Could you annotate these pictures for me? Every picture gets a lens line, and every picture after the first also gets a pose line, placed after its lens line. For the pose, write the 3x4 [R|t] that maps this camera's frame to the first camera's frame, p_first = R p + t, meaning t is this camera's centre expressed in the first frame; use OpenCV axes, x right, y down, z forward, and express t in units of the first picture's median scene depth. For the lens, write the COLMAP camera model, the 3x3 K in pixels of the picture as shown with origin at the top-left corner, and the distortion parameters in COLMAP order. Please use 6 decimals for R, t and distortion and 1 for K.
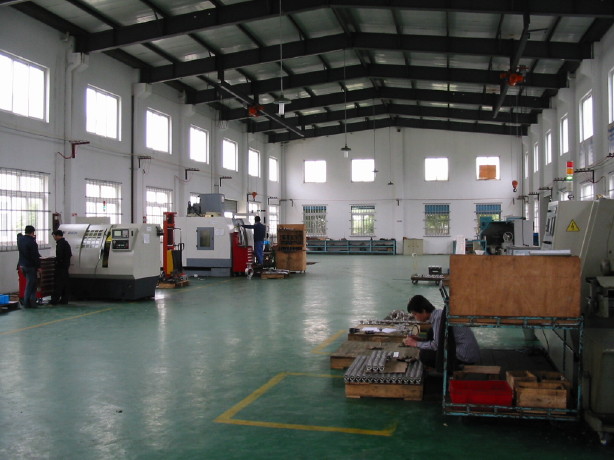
lens RADIAL K [[627.9, 0, 307.1], [0, 627.9, 232.9], [0, 0, 1]] dist [-0.136313, 0.000000]
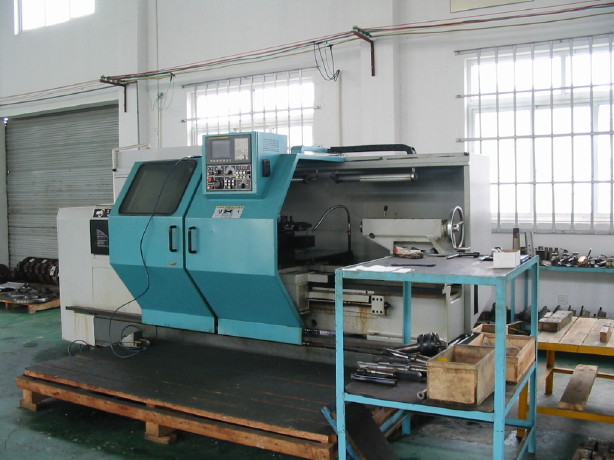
lens RADIAL K [[627.9, 0, 307.0], [0, 627.9, 229.7], [0, 0, 1]] dist [-0.136313, 0.000000]
pose [[-0.270685, 0.064996, -0.960471, -0.003061], [0.011793, 0.997867, 0.064203, -0.001210], [0.962596, 0.006052, -0.270874, 0.722333]]
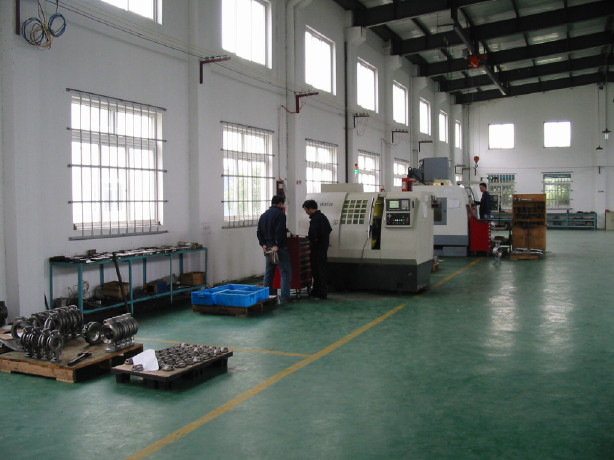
lens RADIAL K [[627.9, 0, 307.4], [0, 627.9, 226.9], [0, 0, 1]] dist [-0.136313, 0.000000]
pose [[0.981710, 0.004524, -0.190330, -0.171191], [0.002097, 0.999400, 0.034572, 0.000989], [0.190373, -0.034339, 0.981111, 0.146989]]
